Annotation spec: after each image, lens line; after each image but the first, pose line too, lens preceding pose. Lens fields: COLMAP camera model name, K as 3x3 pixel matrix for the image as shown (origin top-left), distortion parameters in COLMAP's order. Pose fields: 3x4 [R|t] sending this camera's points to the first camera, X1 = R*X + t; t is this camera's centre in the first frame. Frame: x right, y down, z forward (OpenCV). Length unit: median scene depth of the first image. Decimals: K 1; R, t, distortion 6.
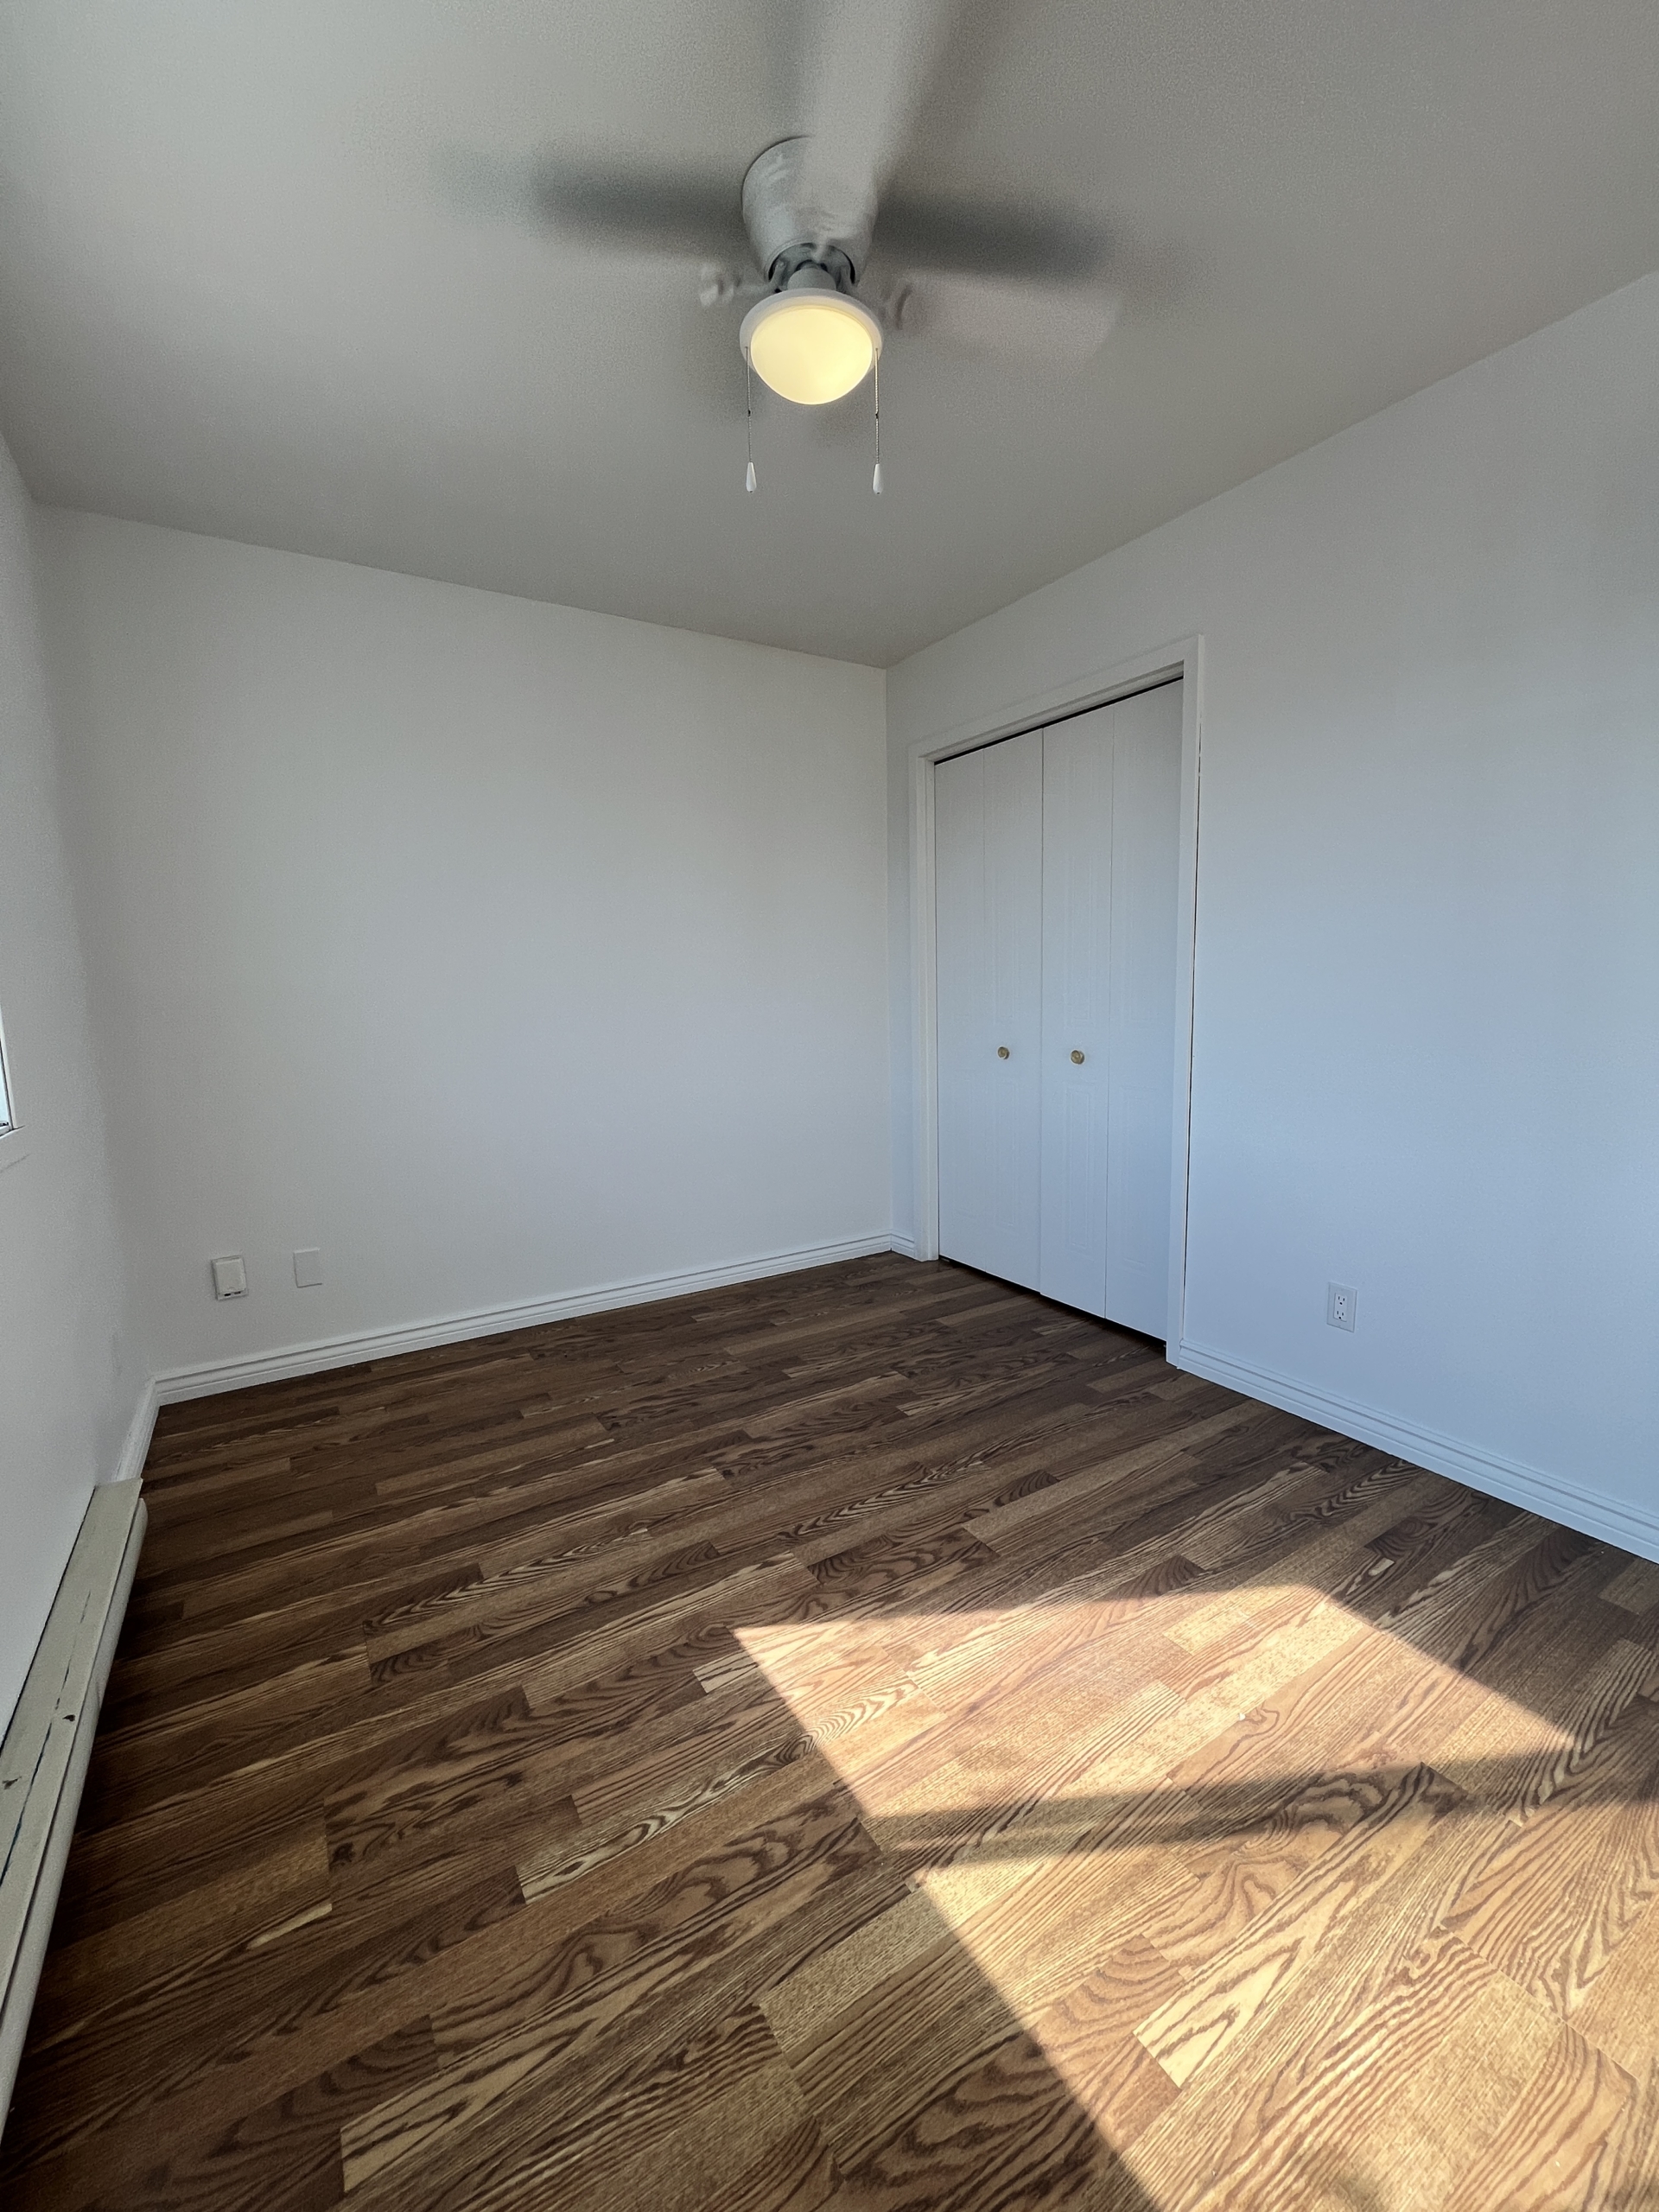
lens RADIAL K [[895.5, 0, 824.9], [0, 895.5, 1109.6], [0, 0, 1]] dist [-0.002184, -0.000653]
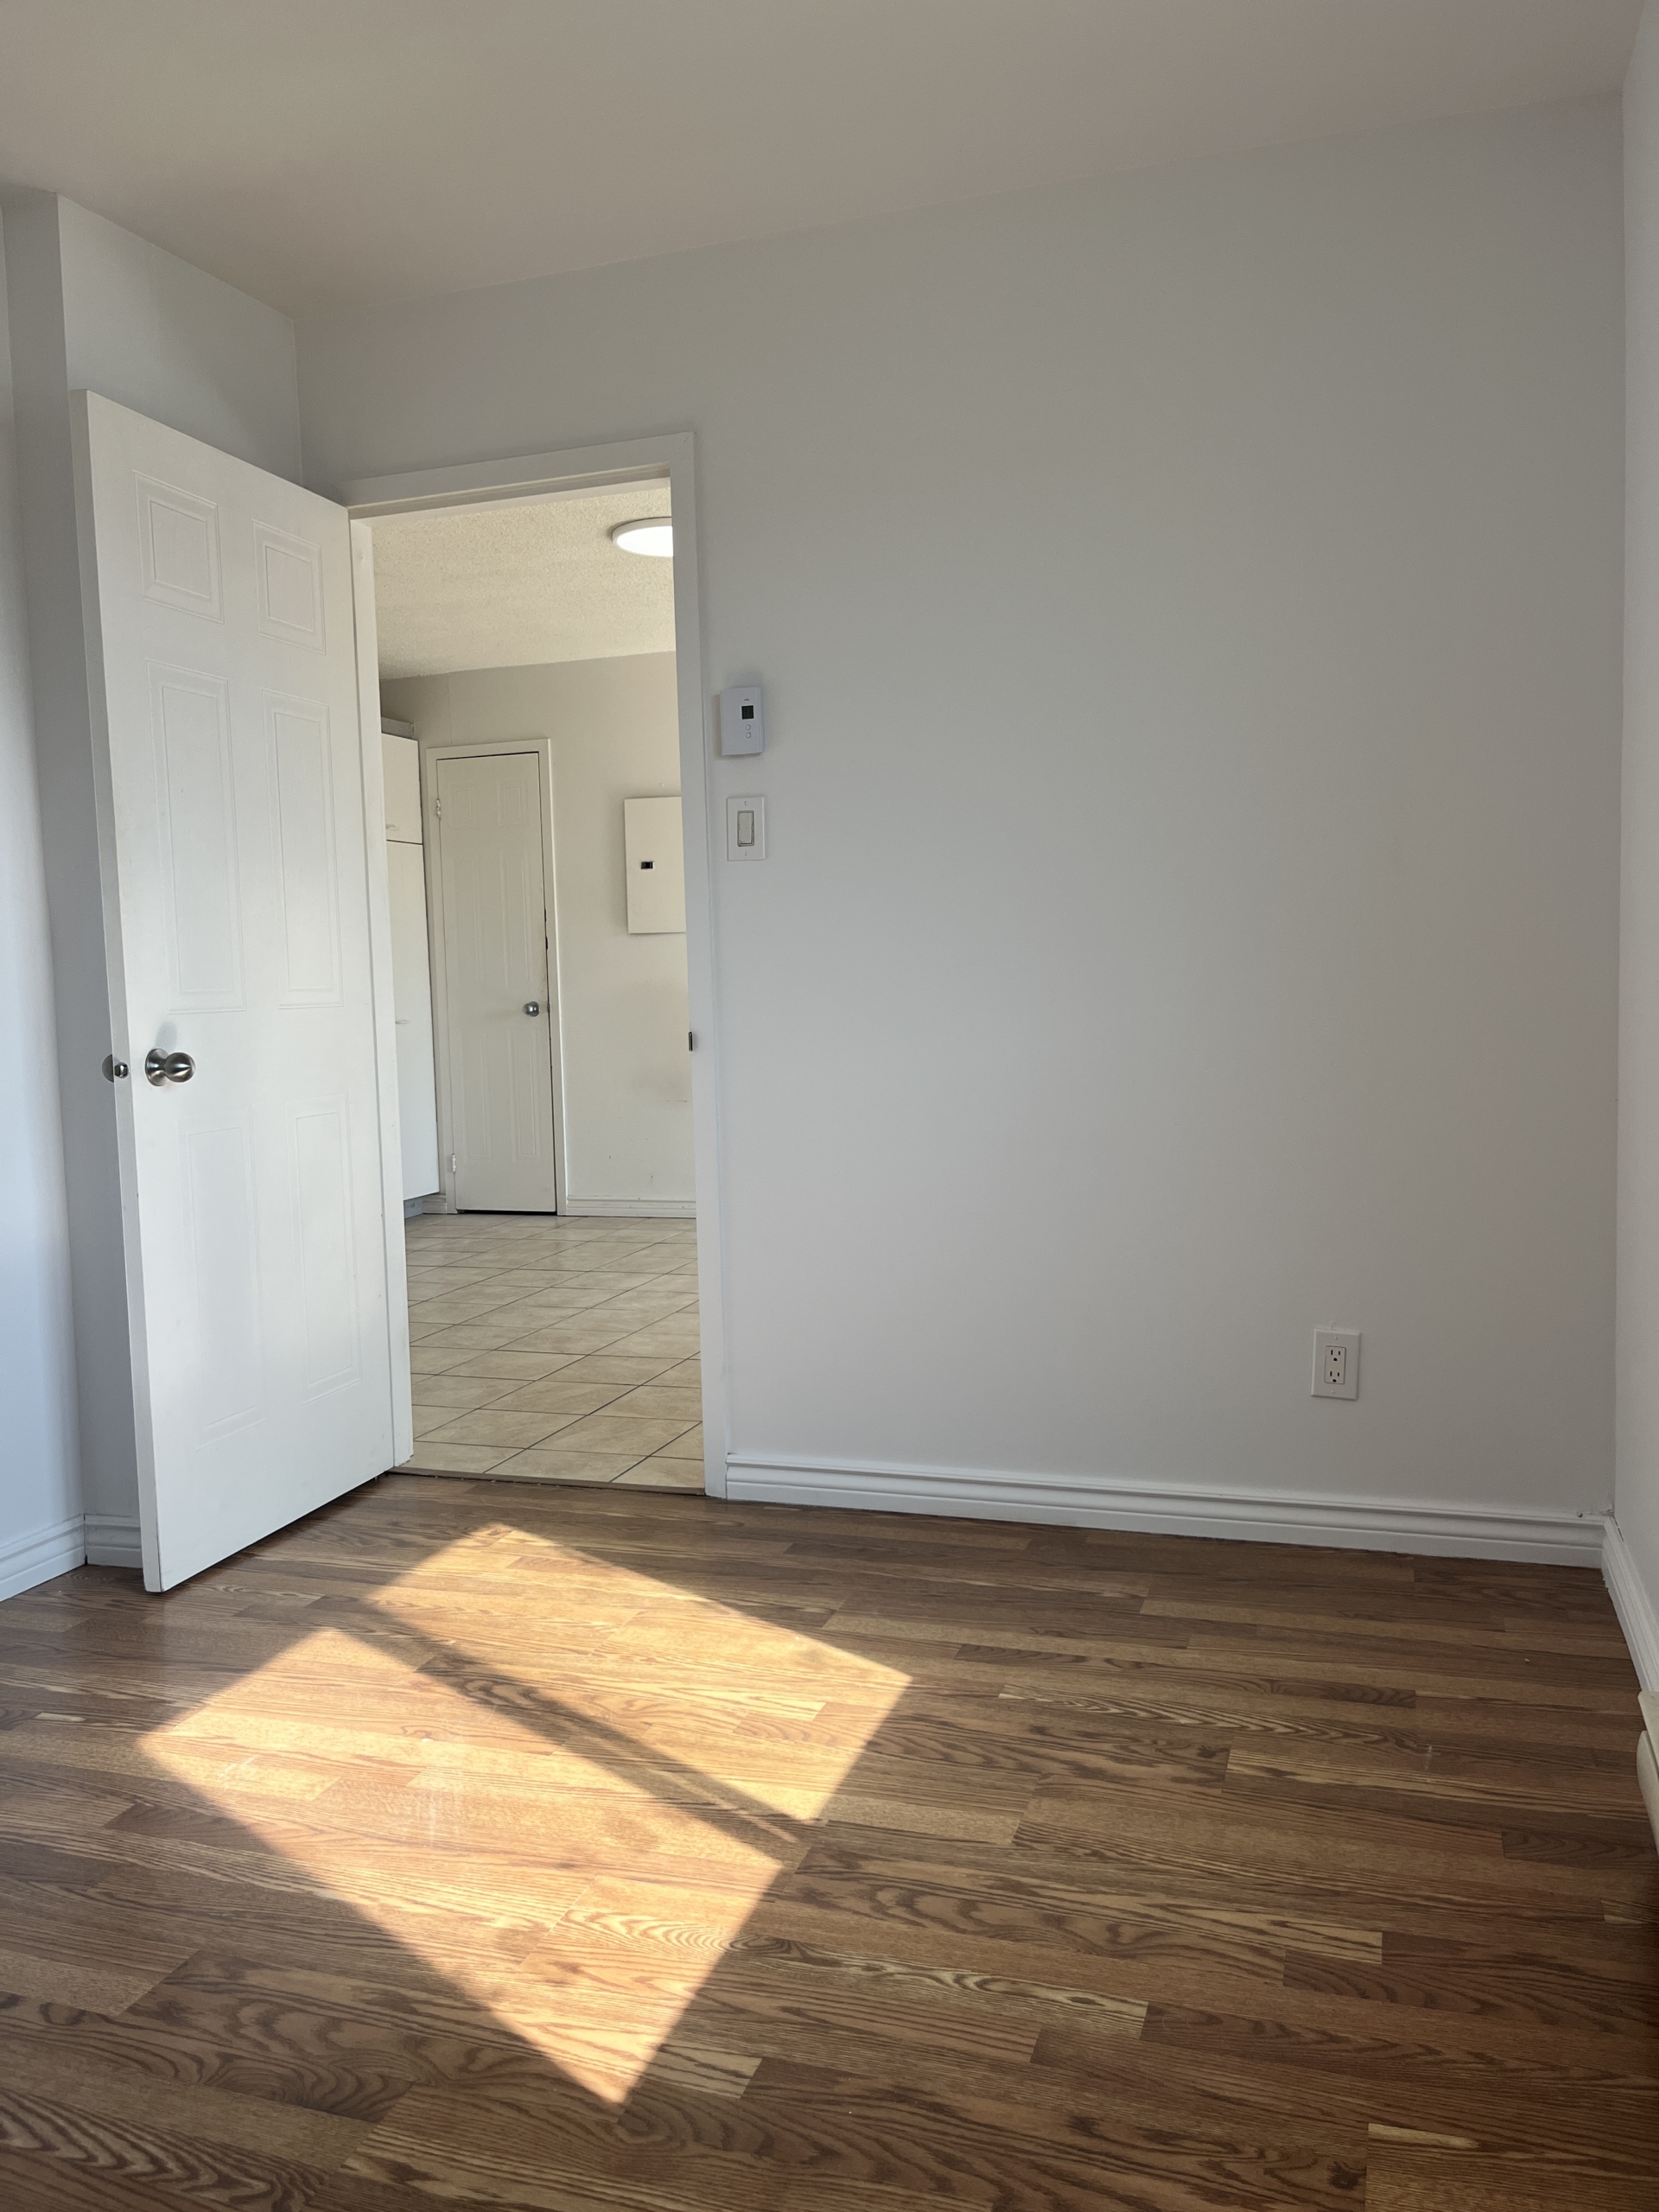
lens RADIAL K [[1660.3, 0, 829.5], [0, 1660.3, 1106.0], [0, 0, 1]] dist [0.063533, -0.088129]
pose [[-0.634060, -0.019129, 0.773047, -0.925359], [0.146736, 0.978554, 0.144568, -0.092870], [-0.759234, 0.205099, -0.617655, 1.419162]]
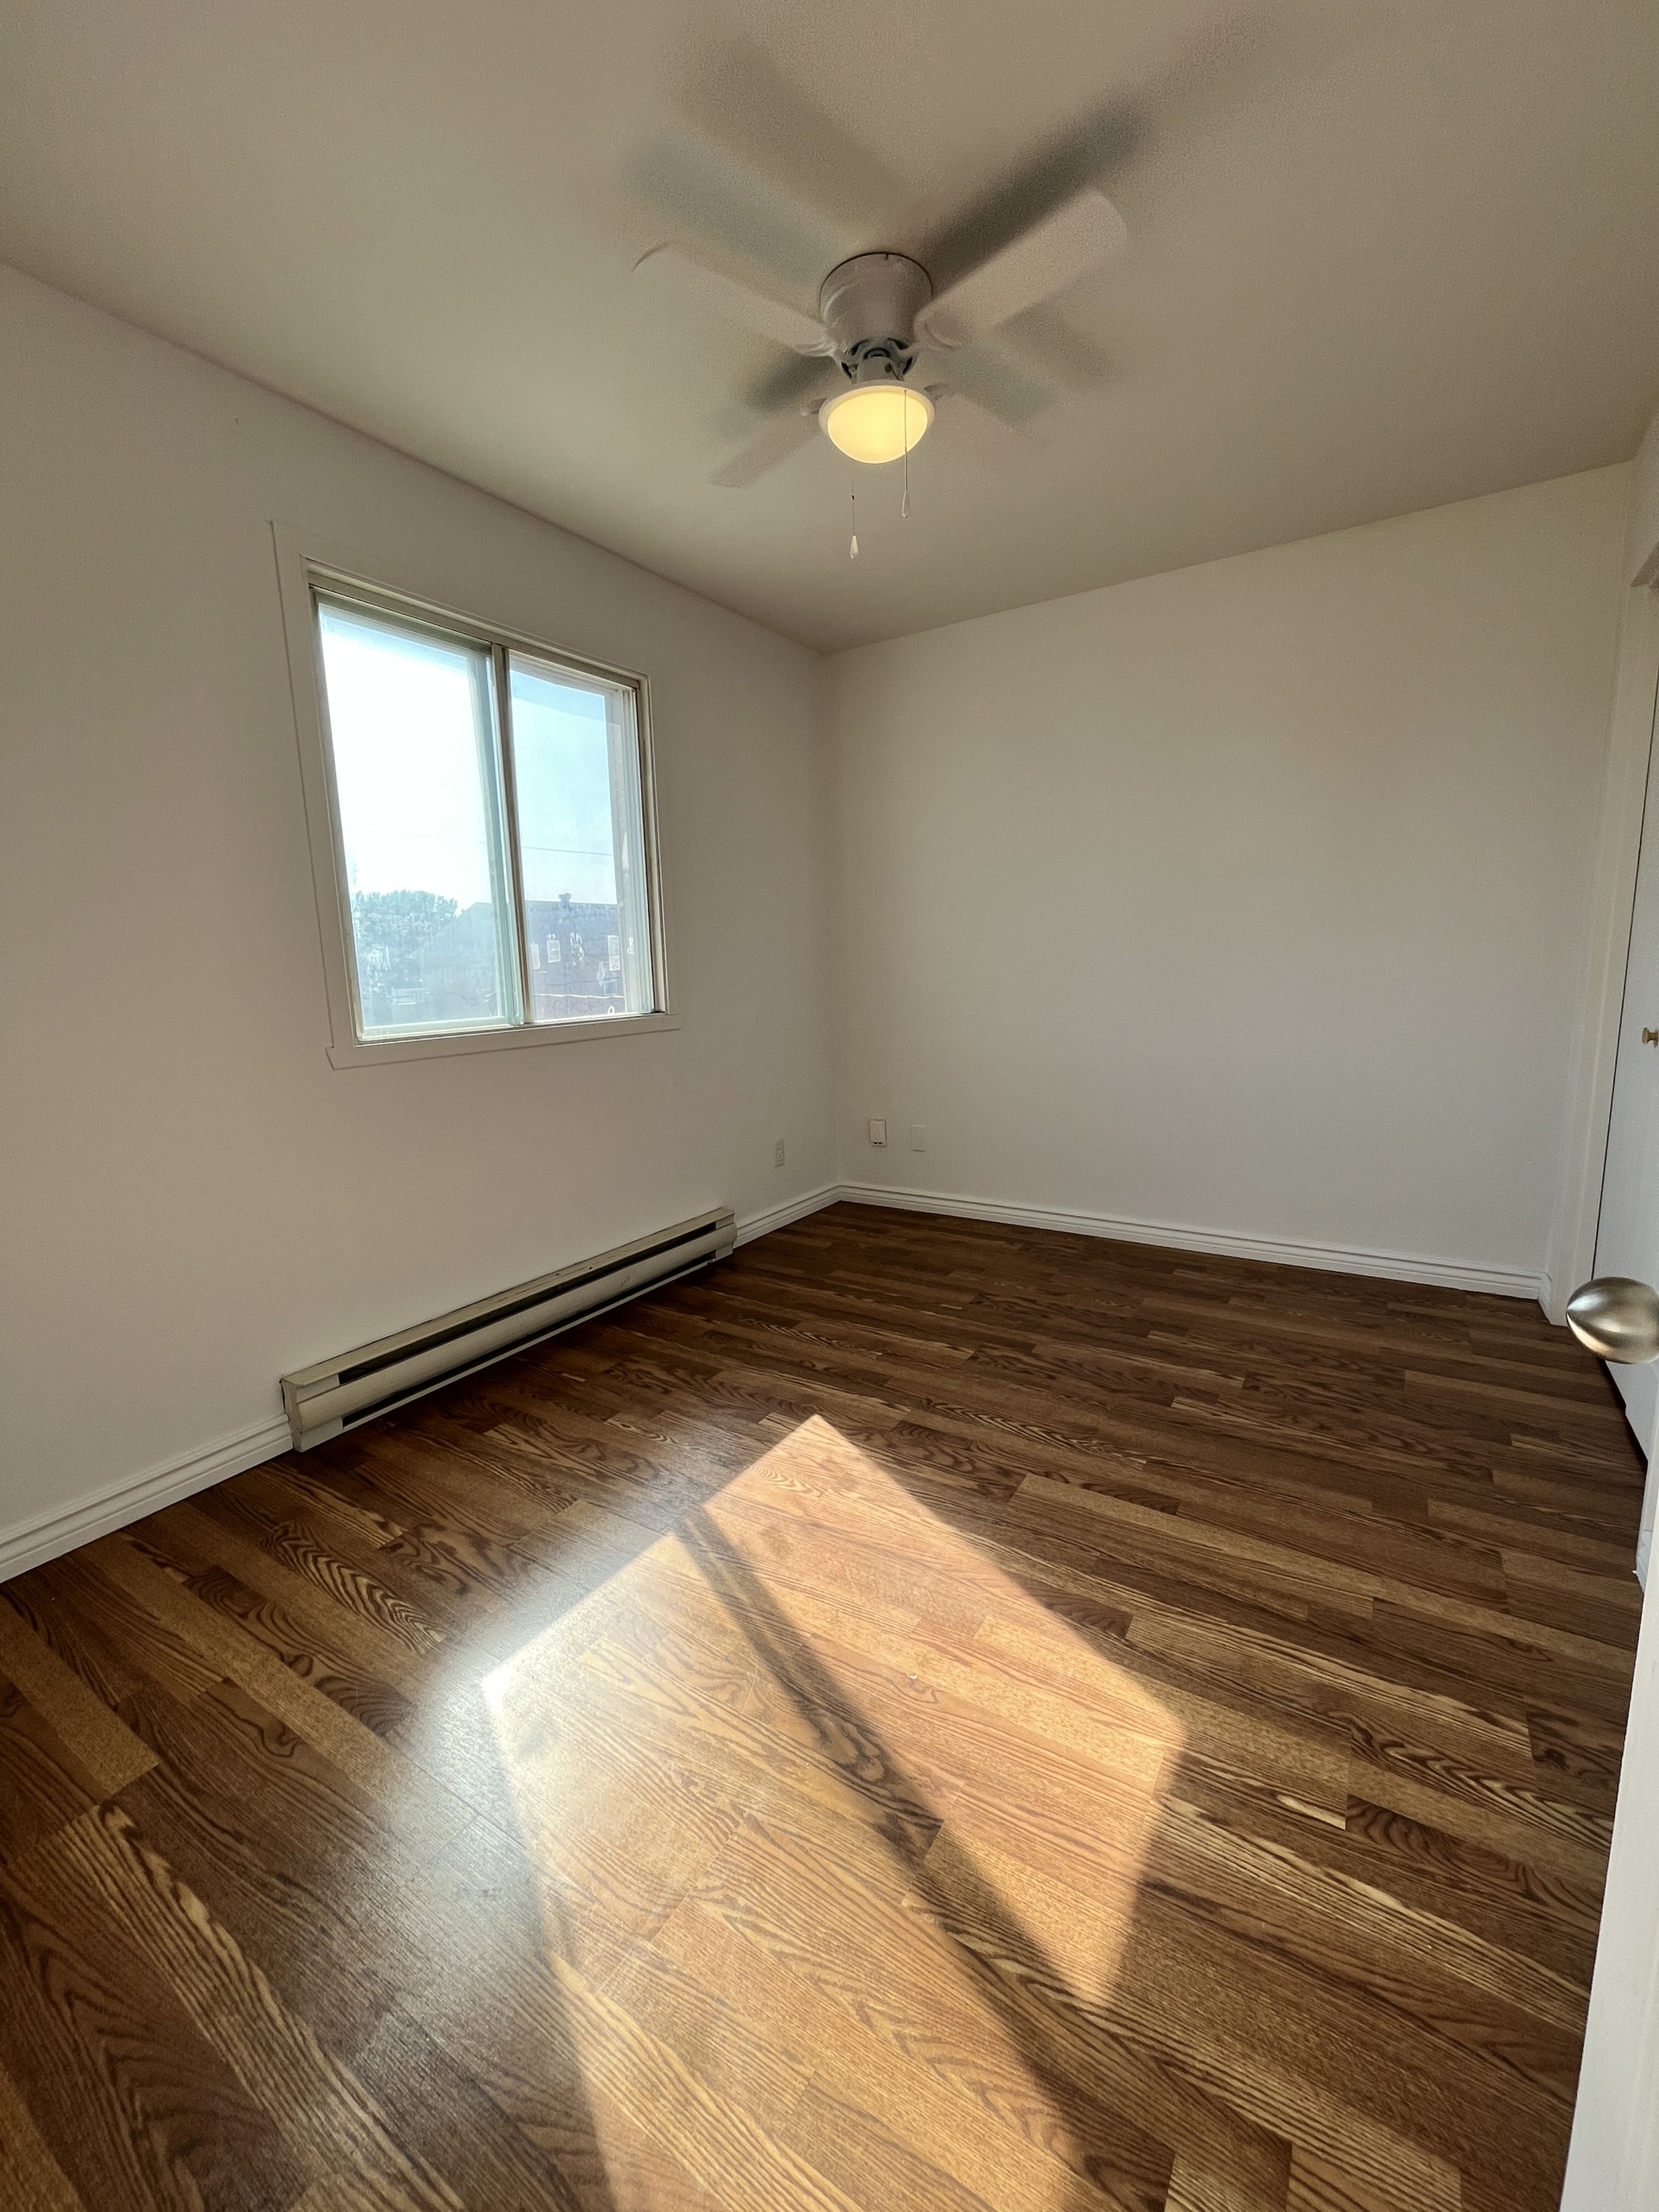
lens RADIAL K [[895.5, 0, 824.9], [0, 895.5, 1109.6], [0, 0, 1]] dist [-0.002184, -0.000653]
pose [[0.431062, 0.161787, -0.887700, 1.092045], [-0.106253, 0.986051, 0.128116, -0.064435], [0.896045, 0.039095, 0.442239, 0.392553]]
